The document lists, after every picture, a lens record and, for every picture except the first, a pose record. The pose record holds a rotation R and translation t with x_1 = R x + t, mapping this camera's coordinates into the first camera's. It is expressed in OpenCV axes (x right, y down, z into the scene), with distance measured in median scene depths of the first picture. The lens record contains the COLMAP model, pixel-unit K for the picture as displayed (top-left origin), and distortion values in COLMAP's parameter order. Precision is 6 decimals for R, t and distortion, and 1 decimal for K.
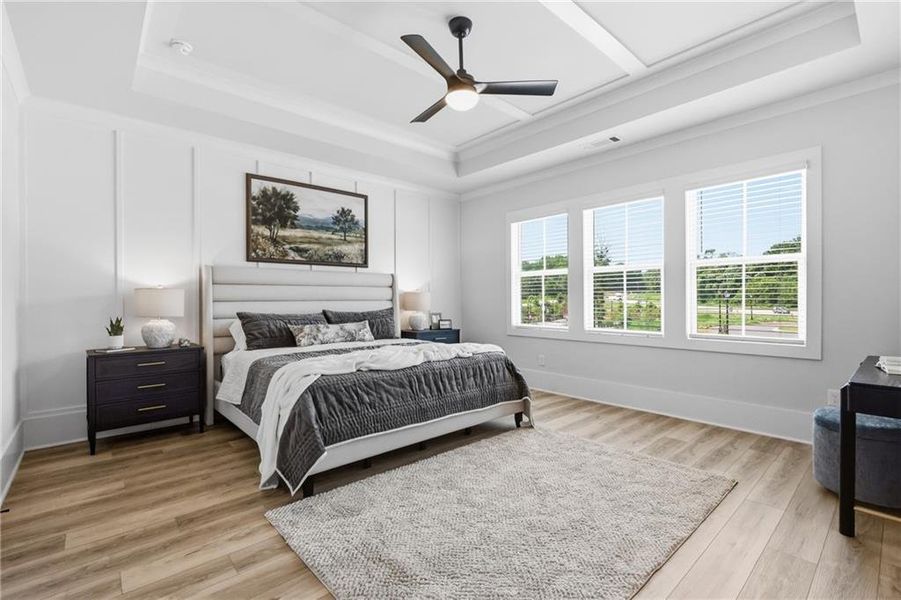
lens RADIAL K [[409.1, 0, 448.7], [0, 409.1, 300.7], [0, 0, 1]] dist [-0.004145, 0.002591]
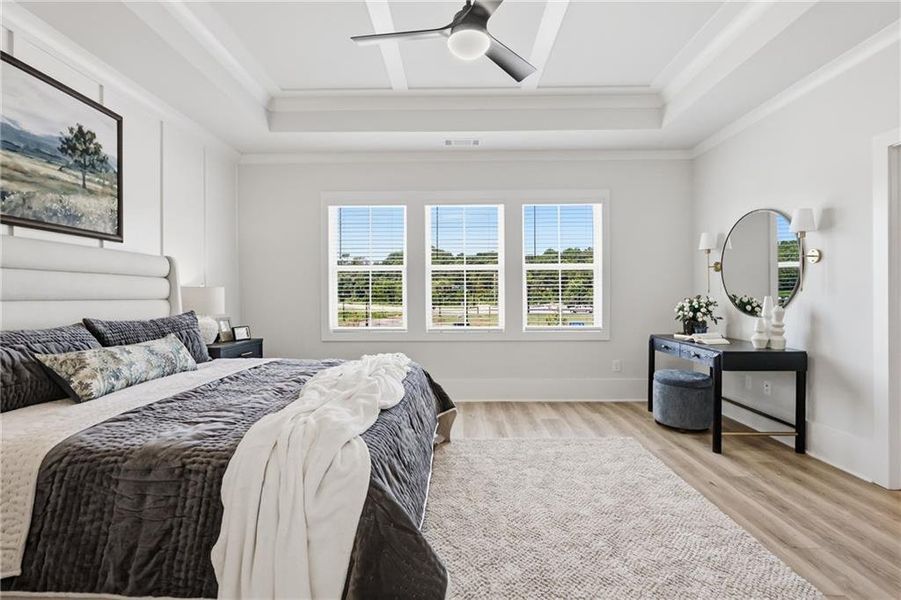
lens RADIAL K [[413.2, 0, 450.8], [0, 413.2, 296.9], [0, 0, 1]] dist [-0.003041, 0.000787]
pose [[0.670353, 0.001661, 0.742041, -0.364281], [0.004265, 0.999972, -0.006091, 0.000783], [-0.742030, 0.007248, 0.670327, 0.312328]]
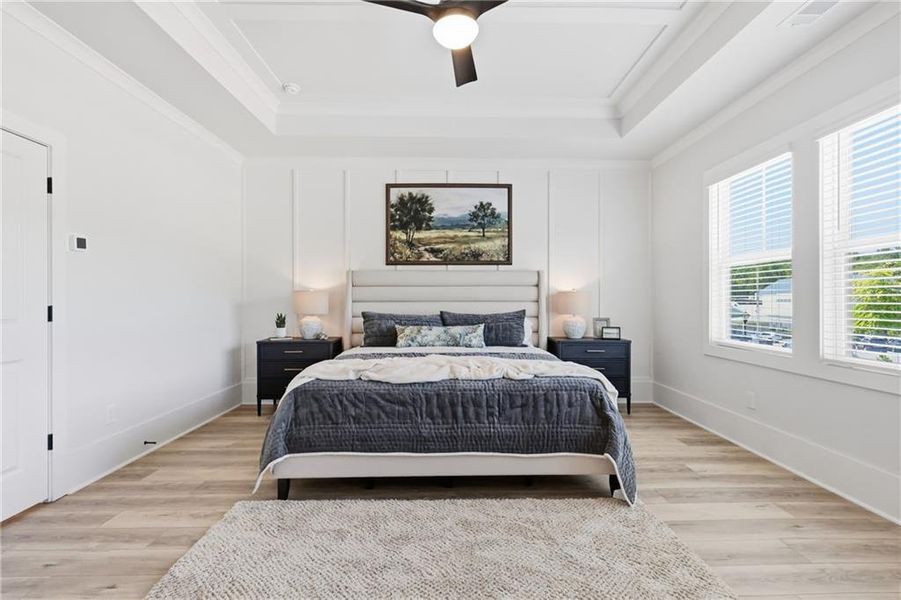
lens RADIAL K [[409.1, 0, 448.2], [0, 409.1, 299.4], [0, 0, 1]] dist [-0.004145, 0.002591]
pose [[0.757443, 0.002363, -0.652897, 0.321190], [-0.004752, 0.999987, -0.001893, -0.003435], [0.652884, 0.004537, 0.757444, 0.268322]]
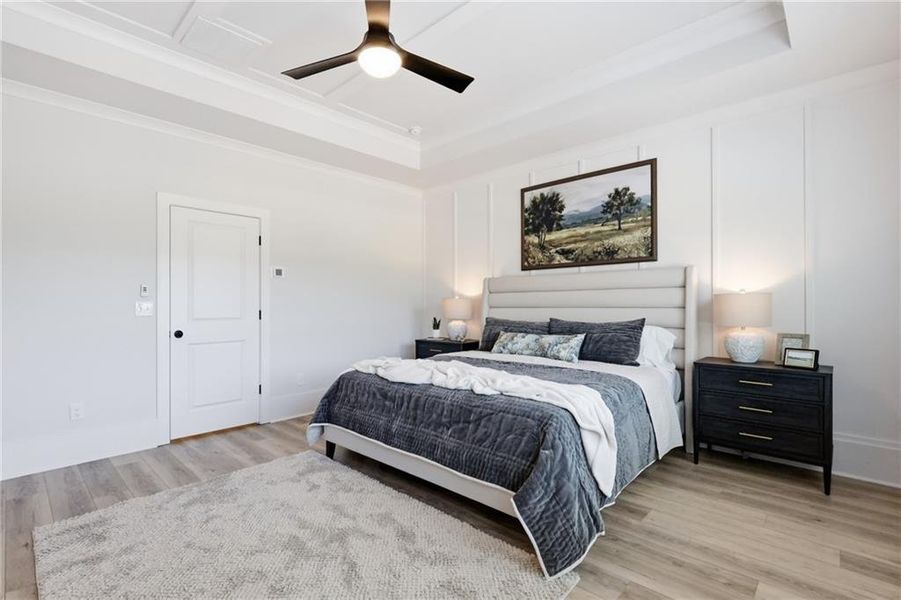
lens RADIAL K [[413.2, 0, 447.6], [0, 413.2, 302.2], [0, 0, 1]] dist [-0.003041, 0.000787]
pose [[0.093078, -0.002963, -0.995654, 0.540704], [-0.000416, 0.999995, -0.003015, -0.008939], [0.995659, 0.000695, 0.093076, 0.663541]]
